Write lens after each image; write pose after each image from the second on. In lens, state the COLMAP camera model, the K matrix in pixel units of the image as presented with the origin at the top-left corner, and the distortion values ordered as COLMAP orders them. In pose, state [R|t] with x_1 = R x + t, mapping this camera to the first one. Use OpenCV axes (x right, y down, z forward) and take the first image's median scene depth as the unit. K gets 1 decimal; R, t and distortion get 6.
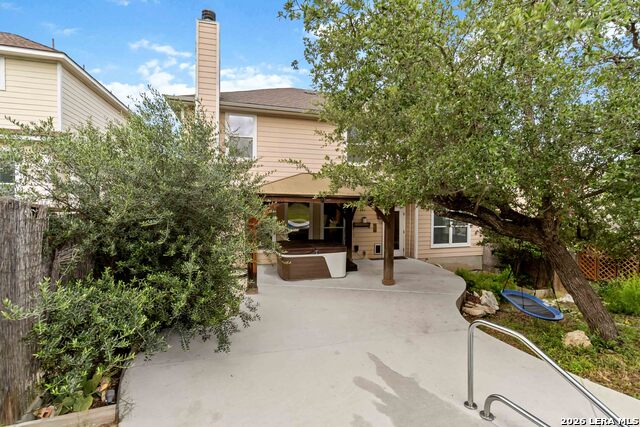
lens RADIAL K [[306.3, 0, 320.4], [0, 306.3, 212.6], [0, 0, 1]] dist [0.003065, 0.000267]
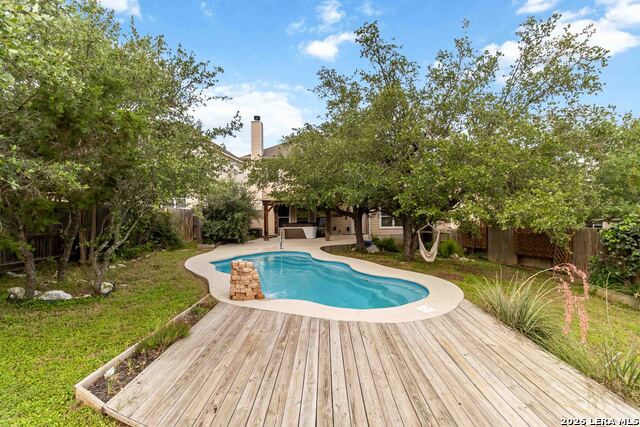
lens RADIAL K [[306.3, 0, 320.0], [0, 306.3, 212.4], [0, 0, 1]] dist [0.003065, 0.000267]
pose [[0.953201, -0.007066, -0.302256, 0.621513], [0.006692, 0.999975, -0.002272, 0.027764], [0.302265, 0.000143, 0.953224, -0.812523]]
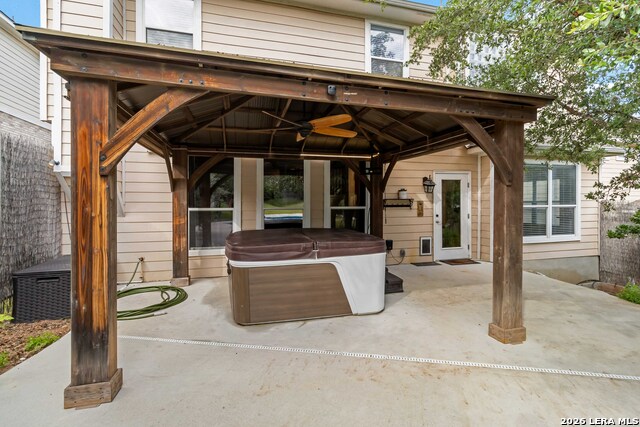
lens RADIAL K [[306.3, 0, 320.1], [0, 306.3, 212.4], [0, 0, 1]] dist [0.003065, 0.000267]
pose [[0.999895, -0.009159, -0.011189, -0.001400], [0.009195, 0.999953, 0.003181, 0.057616], [0.011159, -0.003283, 0.999932, 0.468810]]
